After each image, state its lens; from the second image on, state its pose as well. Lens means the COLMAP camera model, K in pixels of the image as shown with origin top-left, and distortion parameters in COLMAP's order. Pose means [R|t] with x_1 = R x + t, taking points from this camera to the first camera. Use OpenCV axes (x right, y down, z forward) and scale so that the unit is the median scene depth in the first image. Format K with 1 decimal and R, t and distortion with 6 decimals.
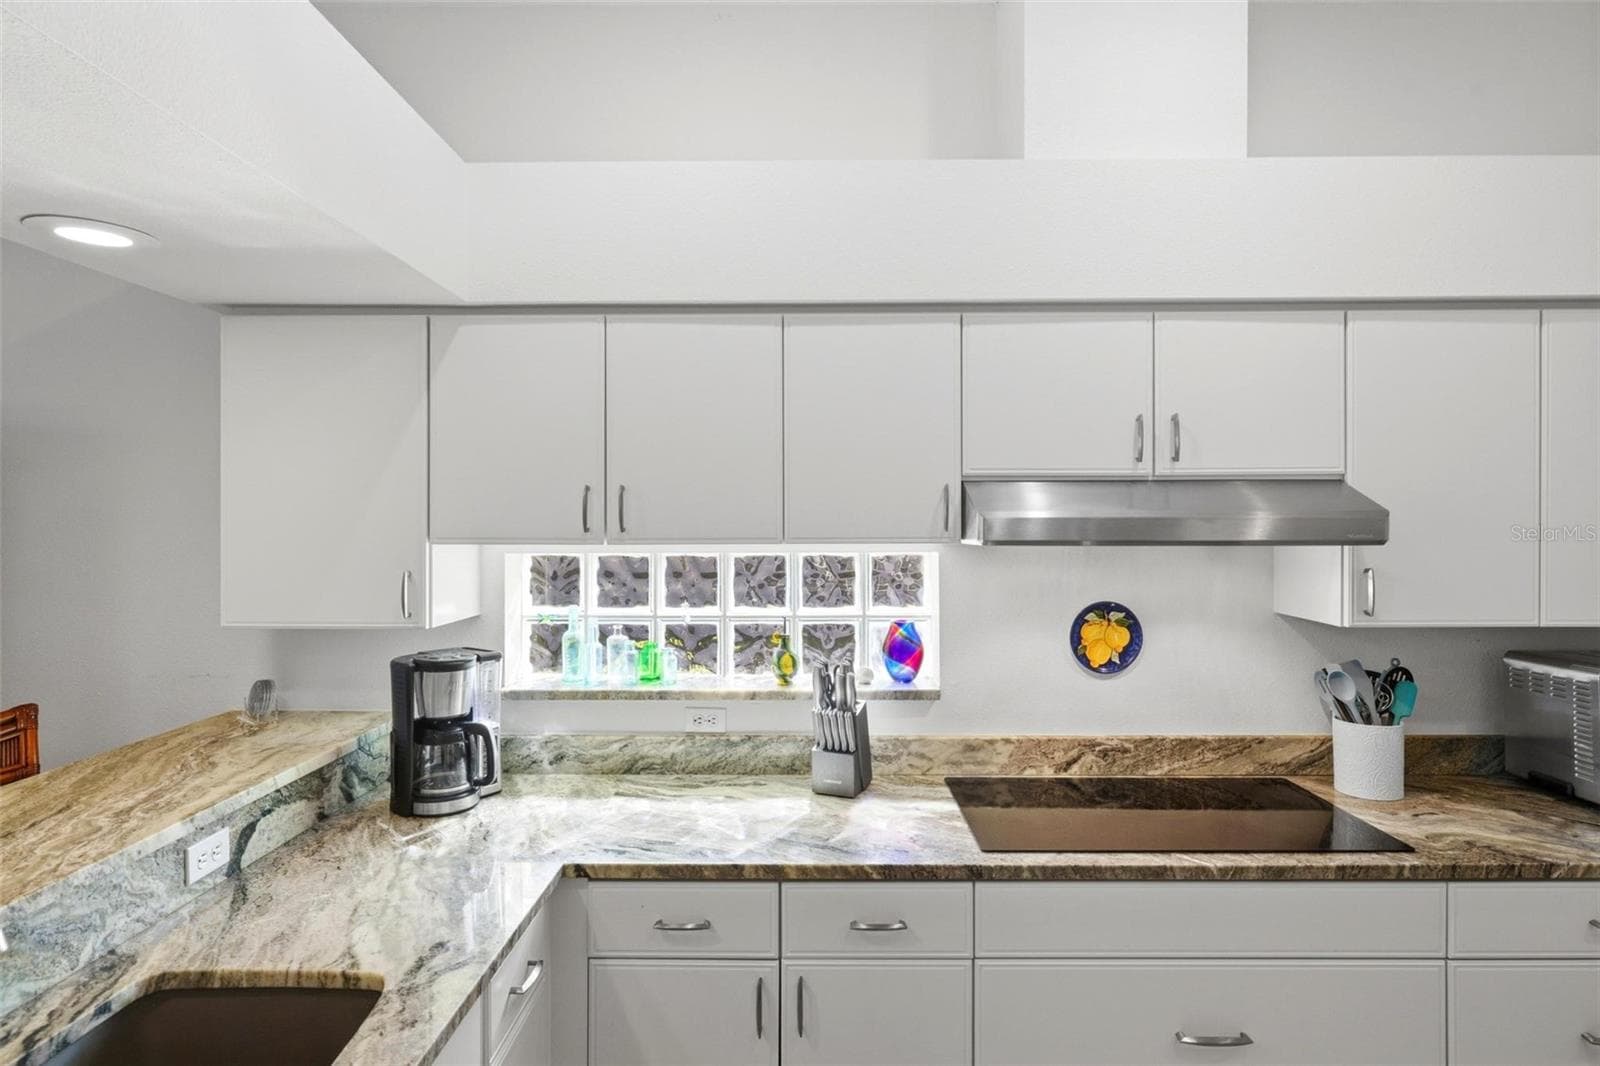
lens RADIAL K [[868.3, 0, 803.1], [0, 868.3, 521.7], [0, 0, 1]] dist [-0.000688, -0.000033]
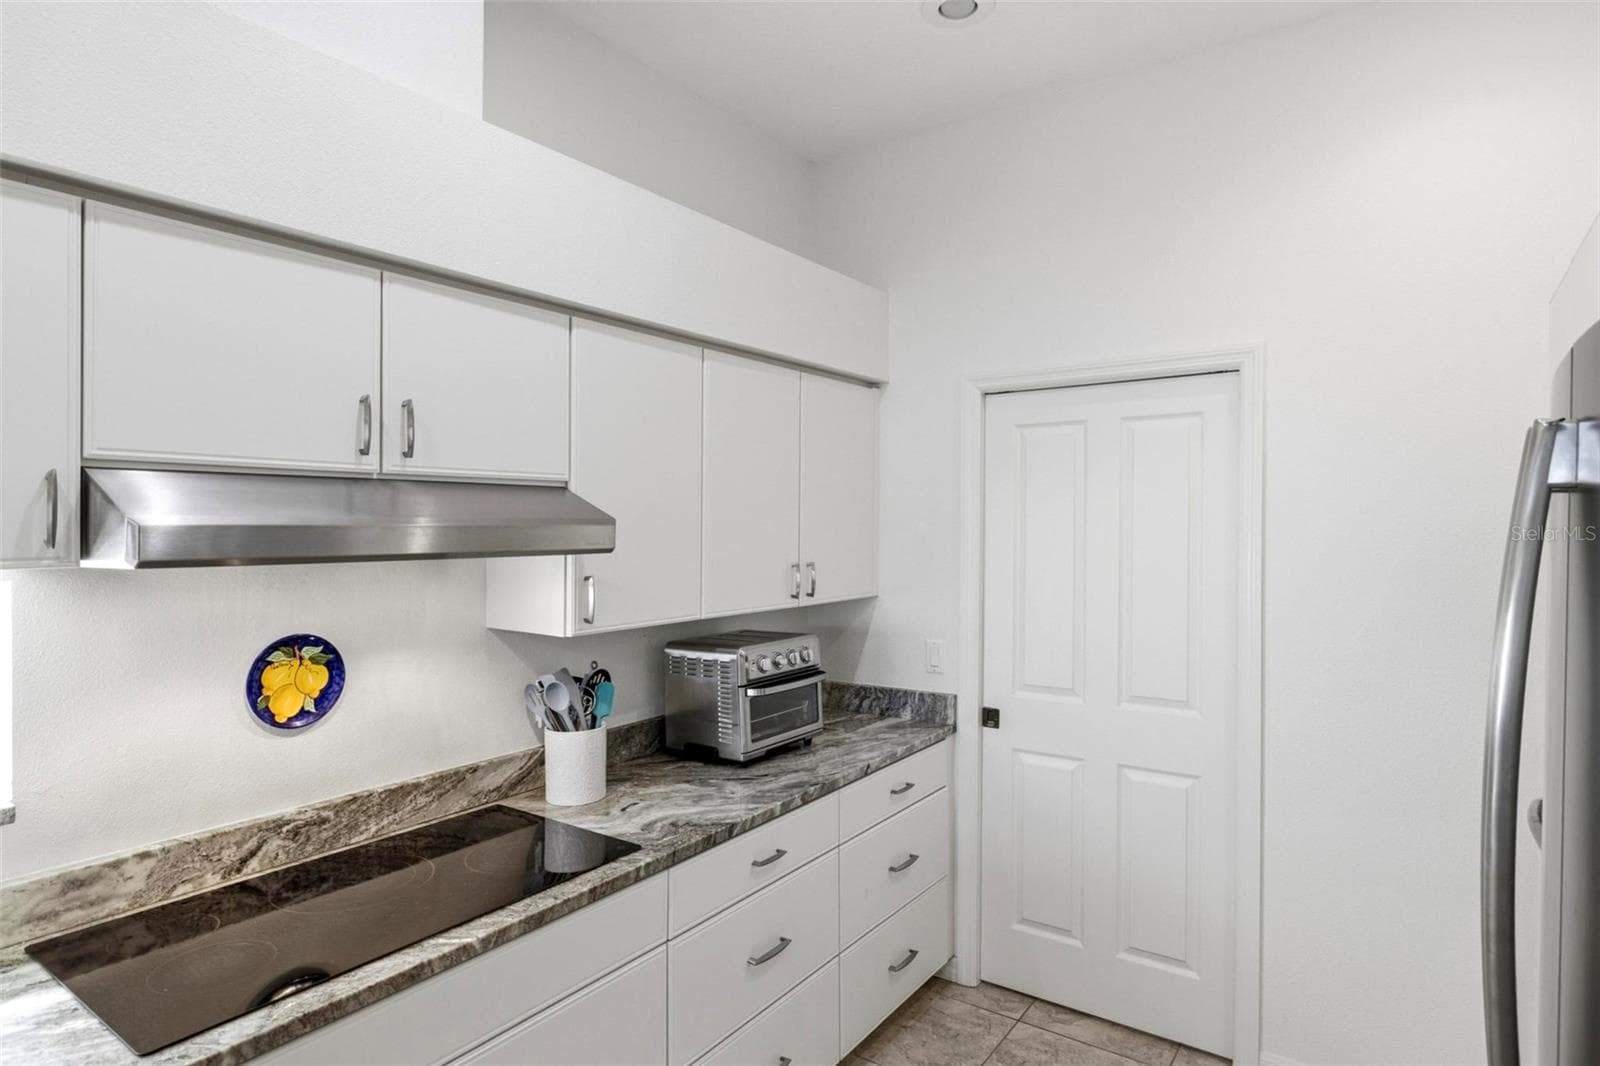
lens RADIAL K [[868.3, 0, 803.1], [0, 868.3, 521.7], [0, 0, 1]] dist [-0.000688, -0.000033]
pose [[0.568238, 0.004713, 0.822851, -0.032557], [0.003584, 0.999960, -0.008203, -0.000234], [-0.822857, 0.007610, 0.568198, 0.203336]]
